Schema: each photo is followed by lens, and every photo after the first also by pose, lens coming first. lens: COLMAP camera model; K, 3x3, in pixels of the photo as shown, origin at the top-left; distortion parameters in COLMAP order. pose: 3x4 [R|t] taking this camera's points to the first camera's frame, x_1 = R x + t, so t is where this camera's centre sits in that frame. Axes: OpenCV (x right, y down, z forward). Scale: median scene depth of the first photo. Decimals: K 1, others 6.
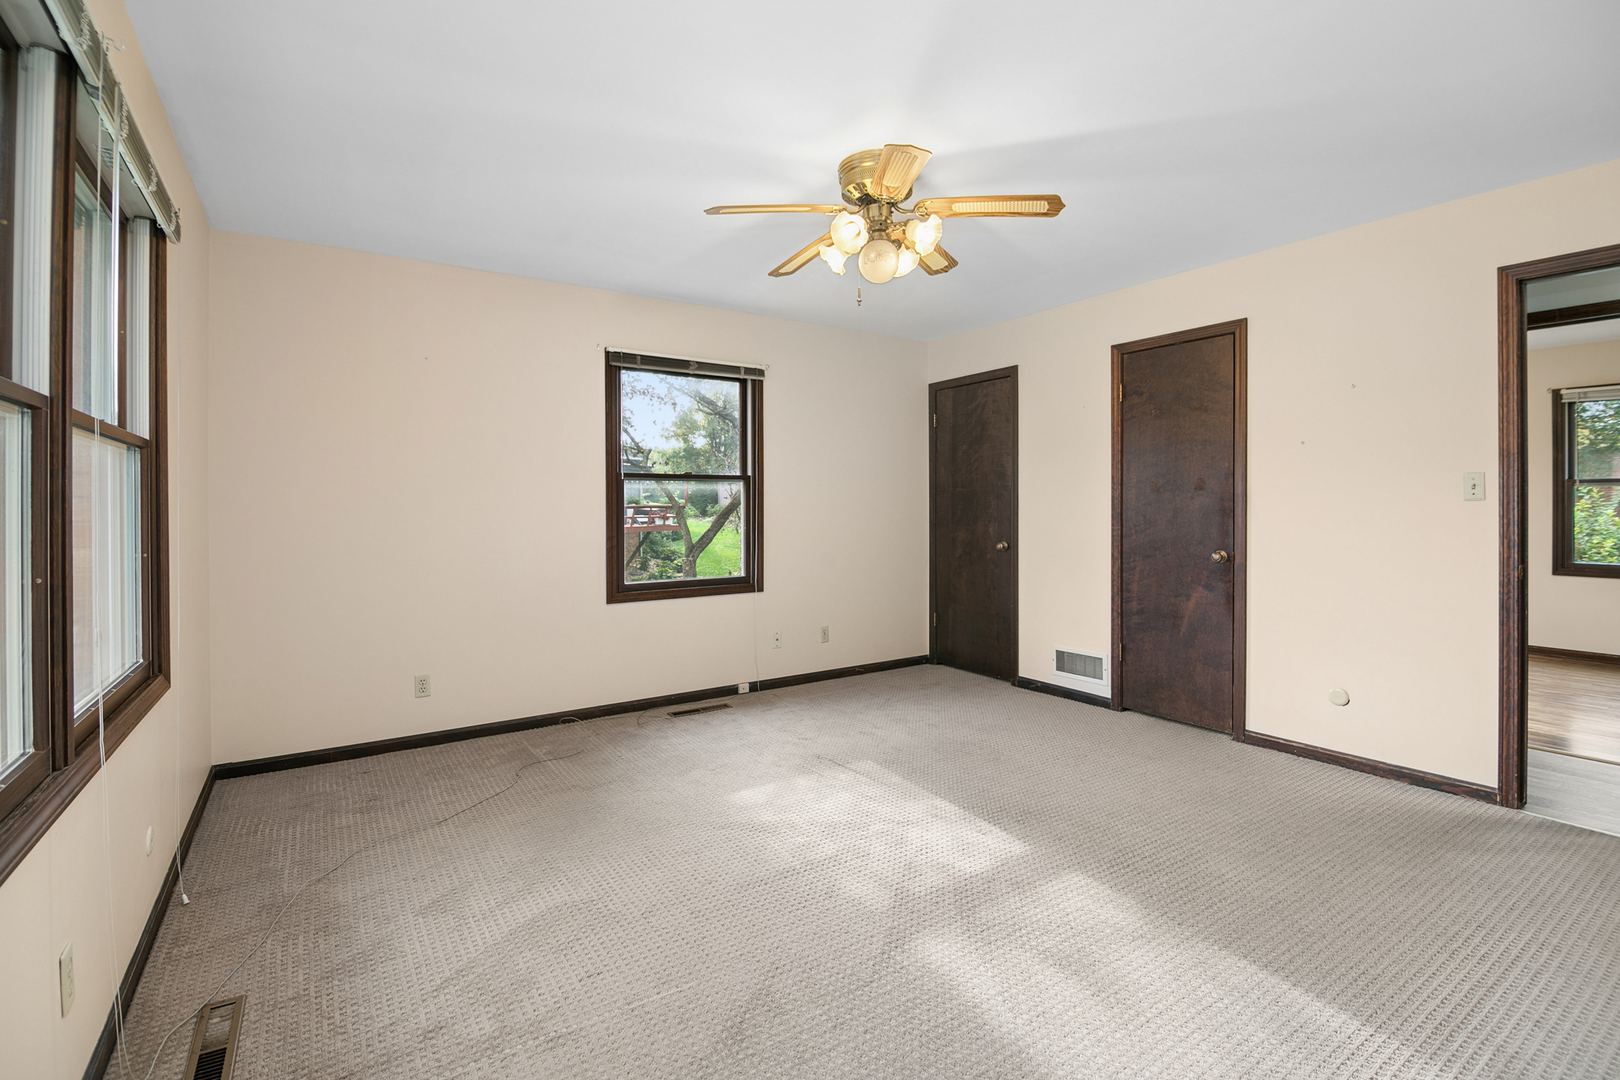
lens RADIAL K [[742.3, 0, 823.1], [0, 742.3, 513.5], [0, 0, 1]] dist [0.002616, -0.005936]
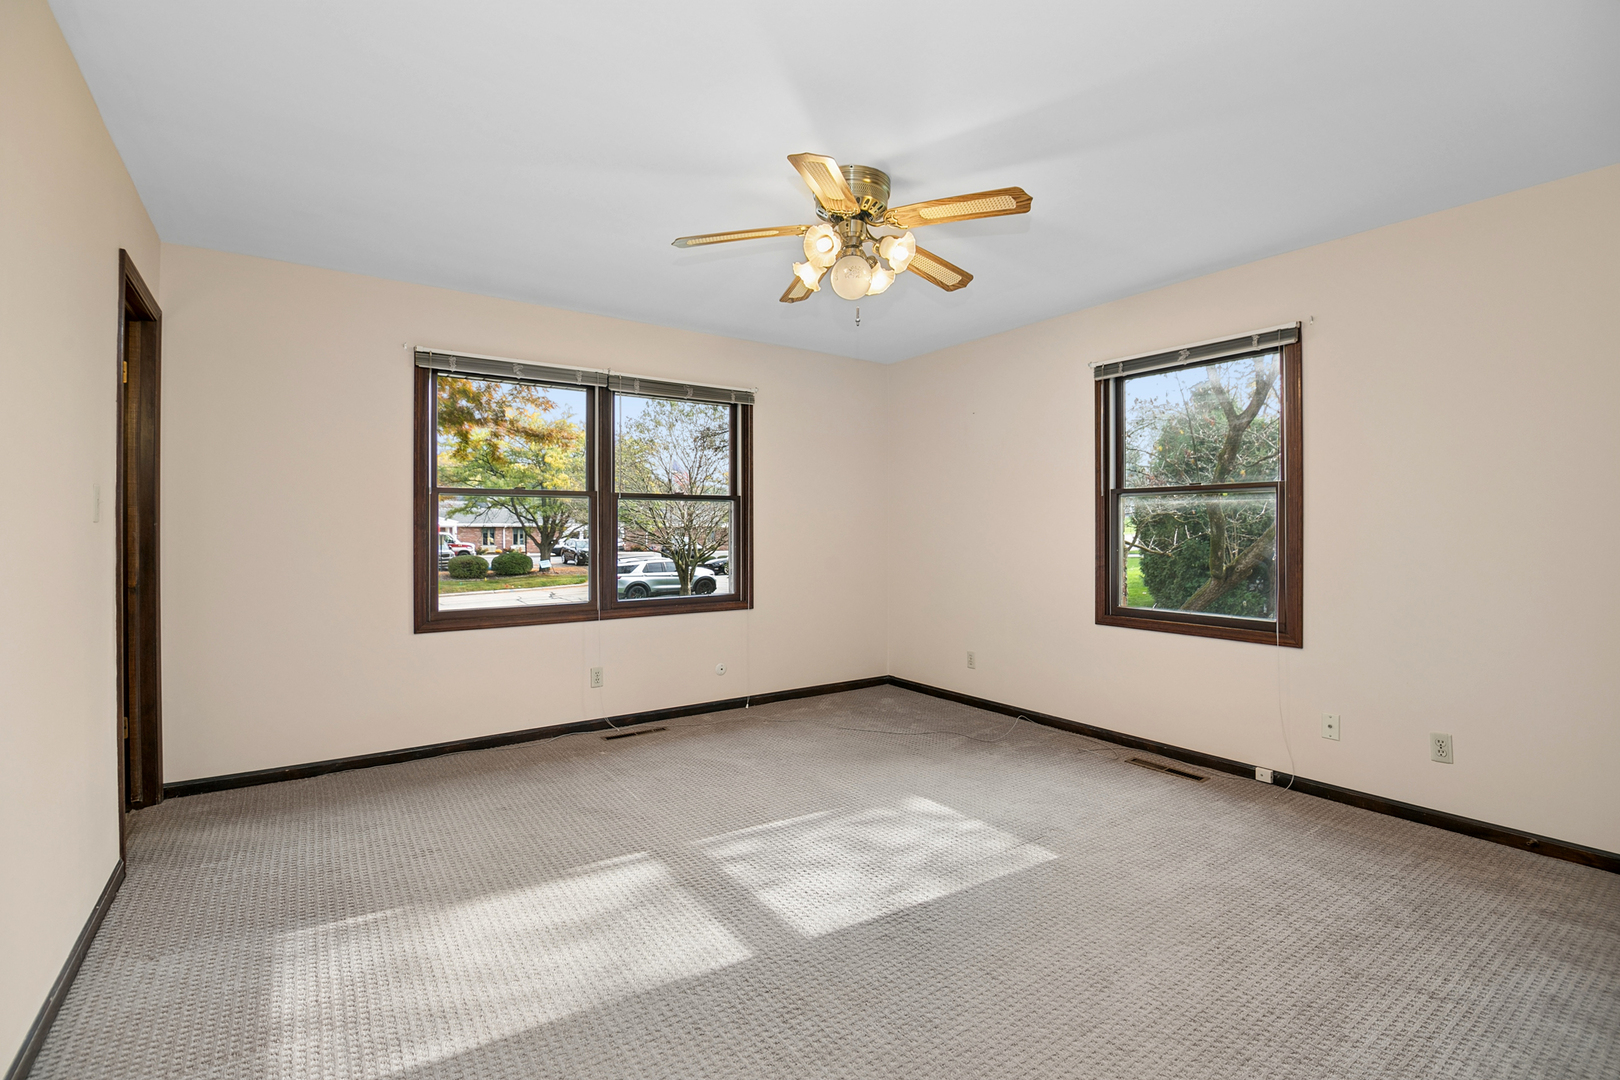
lens RADIAL K [[742.3, 0, 806.2], [0, 742.3, 531.6], [0, 0, 1]] dist [0.002616, -0.005936]
pose [[-0.003105, 0.008532, -0.999959, 0.808652], [-0.006847, 0.999940, 0.008554, -0.007687], [0.999972, 0.006873, -0.003046, 0.721453]]
